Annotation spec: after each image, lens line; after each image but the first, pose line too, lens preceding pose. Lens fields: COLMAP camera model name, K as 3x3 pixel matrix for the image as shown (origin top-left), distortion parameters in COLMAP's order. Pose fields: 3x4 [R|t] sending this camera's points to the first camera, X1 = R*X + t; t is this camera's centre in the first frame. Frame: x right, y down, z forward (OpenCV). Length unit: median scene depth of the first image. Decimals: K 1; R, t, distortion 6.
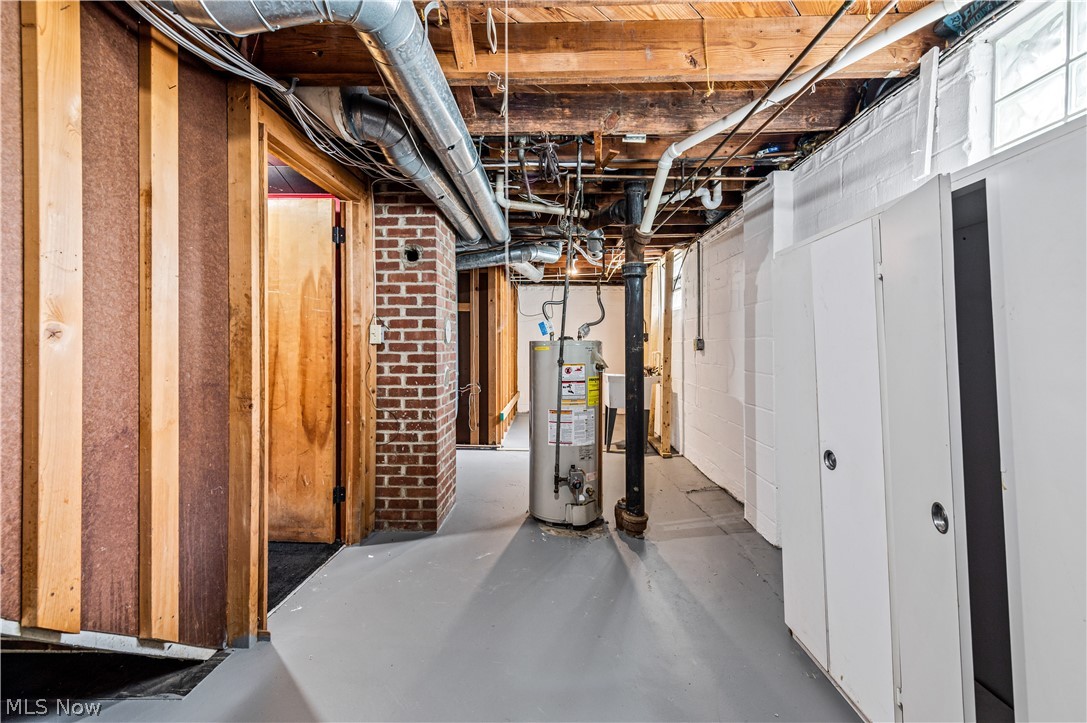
lens RADIAL K [[443.2, 0, 543.4], [0, 443.2, 351.8], [0, 0, 1]] dist [0.017088, -0.003898]
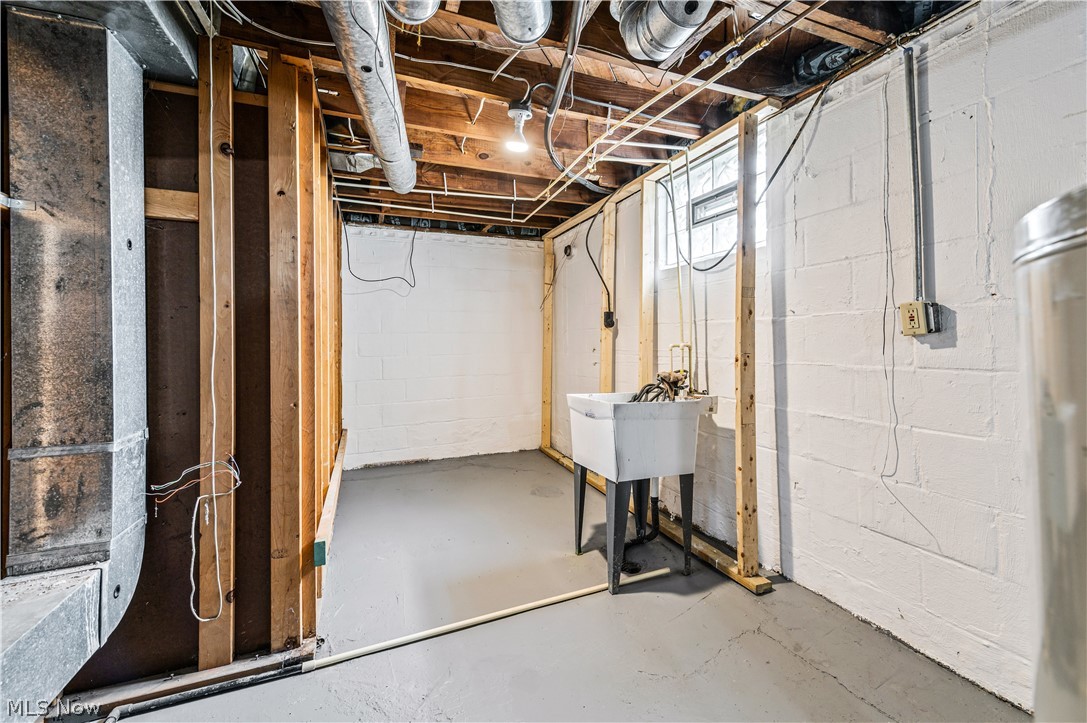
lens RADIAL K [[443.2, 0, 549.7], [0, 443.2, 329.0], [0, 0, 1]] dist [0.017088, -0.003898]
pose [[0.914647, -0.007328, 0.404187, -0.070651], [0.020452, 0.999394, -0.028163, -0.004682], [-0.403736, 0.034026, 0.914243, 0.628293]]
